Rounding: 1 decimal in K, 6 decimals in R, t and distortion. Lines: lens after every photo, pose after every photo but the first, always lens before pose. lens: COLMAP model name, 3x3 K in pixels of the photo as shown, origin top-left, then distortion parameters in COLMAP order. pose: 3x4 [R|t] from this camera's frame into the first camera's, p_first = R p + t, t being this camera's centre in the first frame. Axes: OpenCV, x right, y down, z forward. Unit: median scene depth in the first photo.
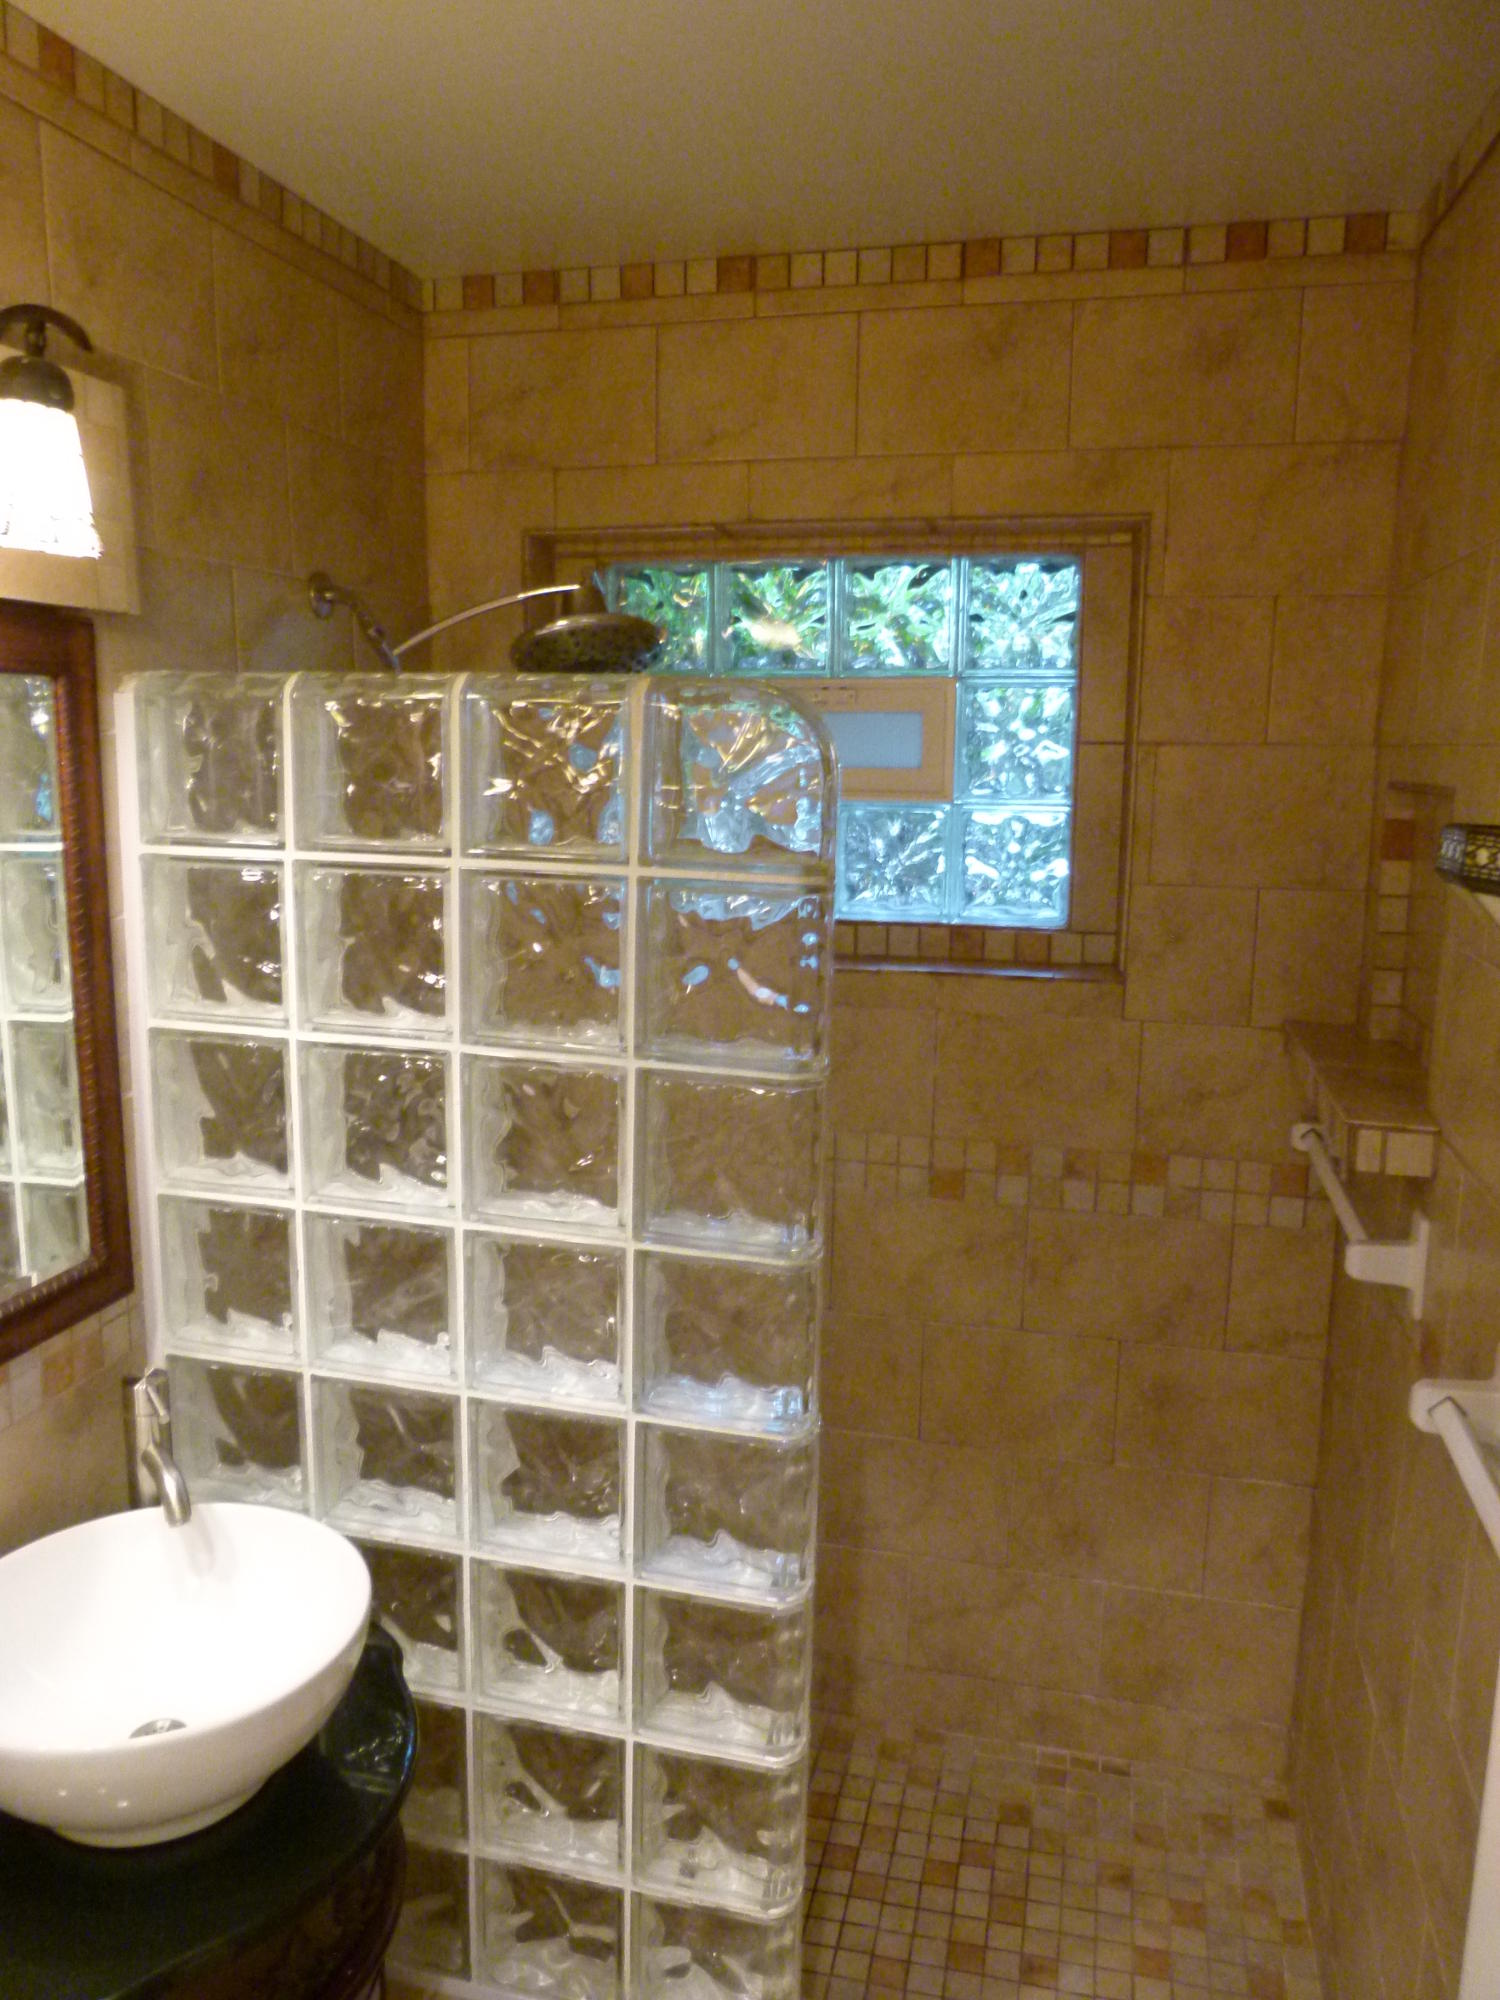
lens RADIAL K [[1502.3, 0, 752.1], [0, 1502.3, 996.9], [0, 0, 1]] dist [-0.039186, 0.027917]
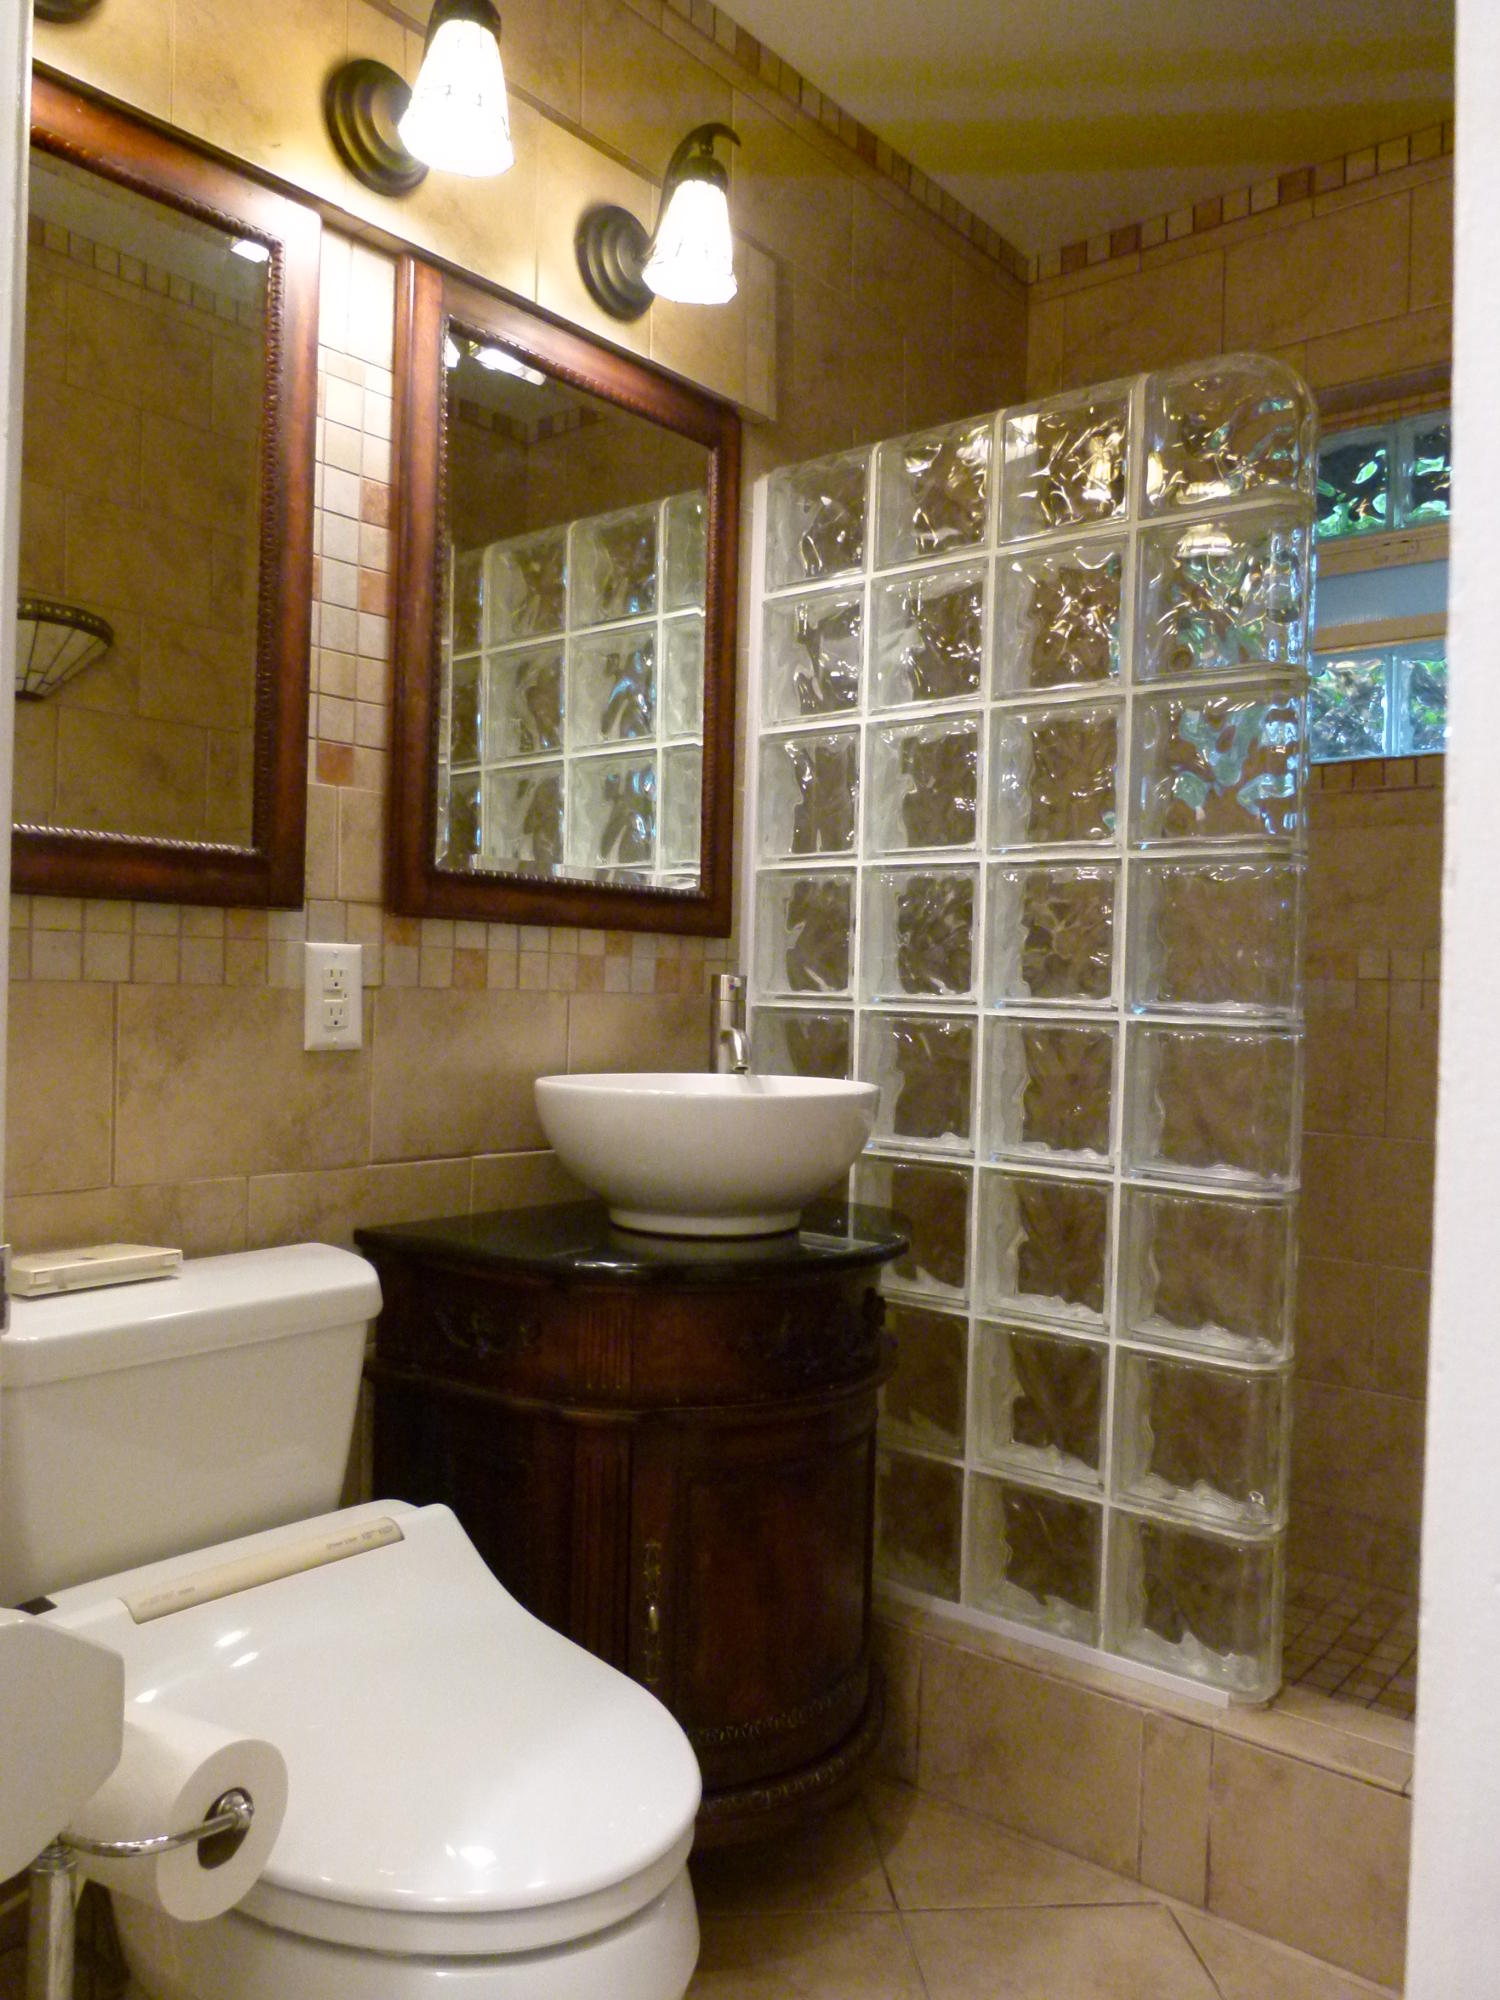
lens RADIAL K [[1502.3, 0, 745.4], [0, 1502.3, 1004.2], [0, 0, 1]] dist [-0.039186, 0.027917]
pose [[0.900516, 0.010488, -0.434696, 0.143792], [-0.083403, 0.985313, -0.149003, 0.436039], [0.426749, 0.170435, 0.888165, -0.103363]]
